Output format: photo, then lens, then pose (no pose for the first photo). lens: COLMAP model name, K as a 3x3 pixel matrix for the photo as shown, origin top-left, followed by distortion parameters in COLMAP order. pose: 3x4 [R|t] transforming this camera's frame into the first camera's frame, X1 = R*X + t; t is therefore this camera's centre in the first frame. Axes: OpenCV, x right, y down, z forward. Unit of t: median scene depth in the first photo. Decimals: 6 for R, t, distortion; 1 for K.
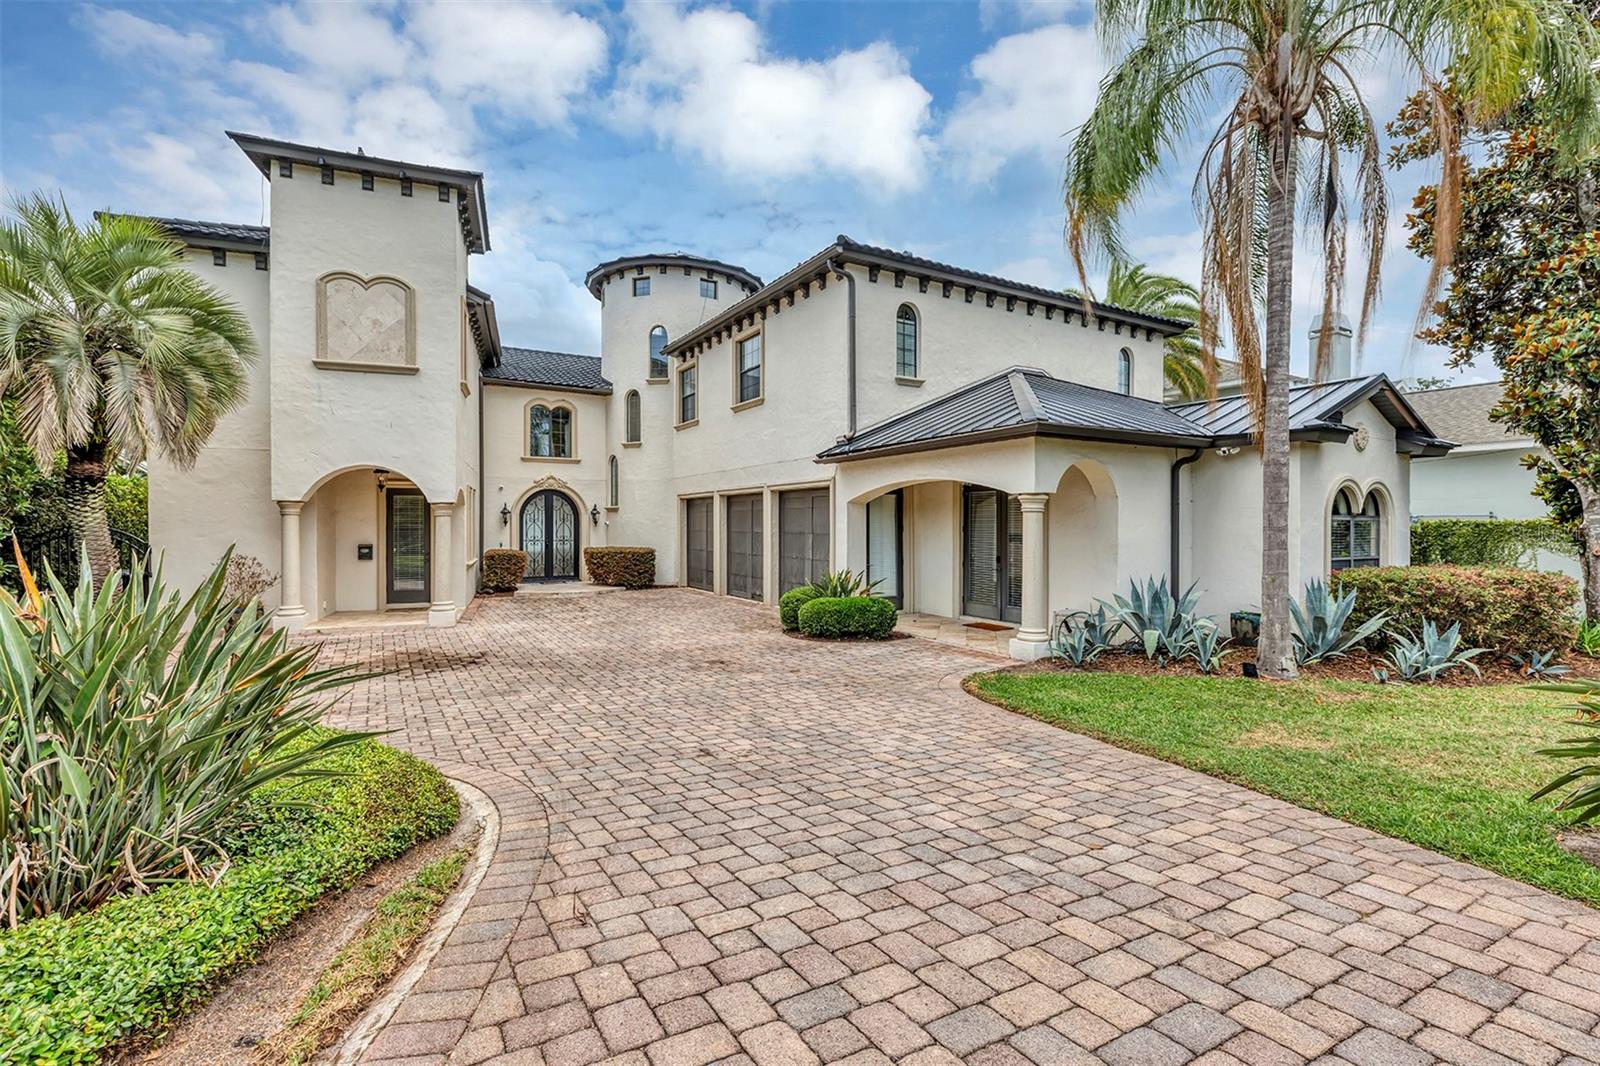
lens RADIAL K [[738.3, 0, 802.2], [0, 738.3, 534.0], [0, 0, 1]] dist [-0.003249, -0.000246]
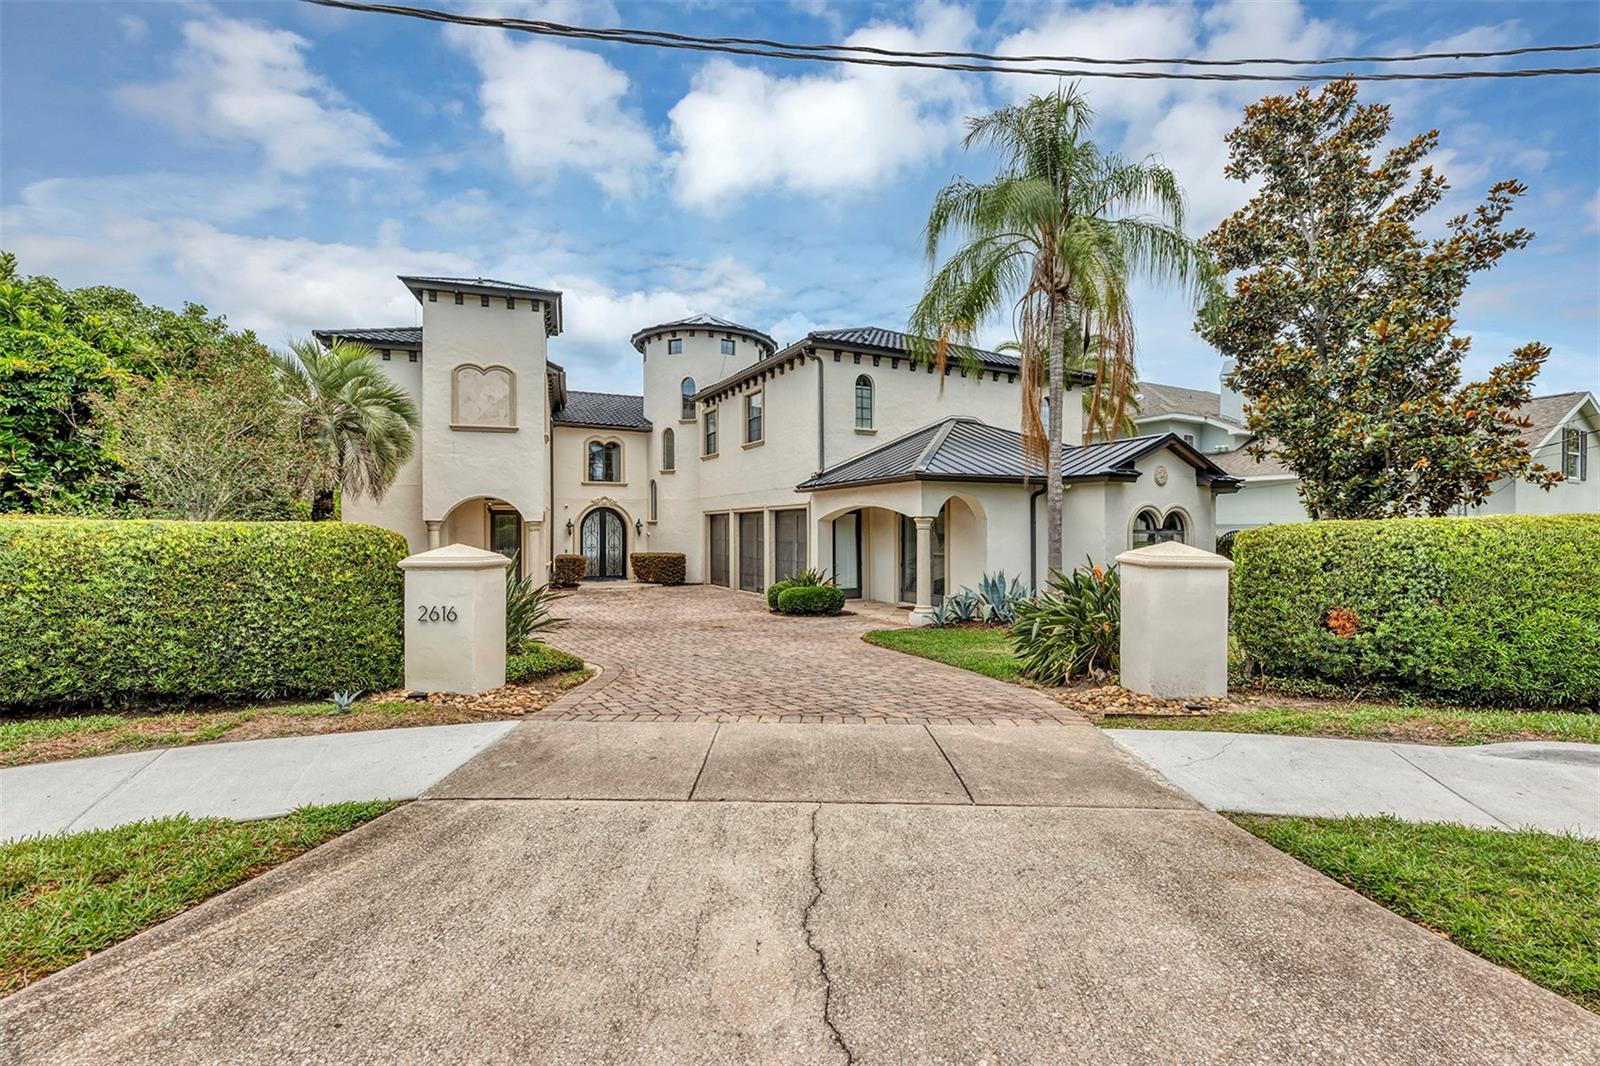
lens RADIAL K [[738.3, 0, 799.9], [0, 738.3, 535.0], [0, 0, 1]] dist [-0.003249, -0.000246]
pose [[0.998408, -0.001694, -0.056385, 0.100053], [0.001269, 0.999971, -0.007569, -0.004364], [0.056397, 0.007485, 0.998380, -0.372498]]
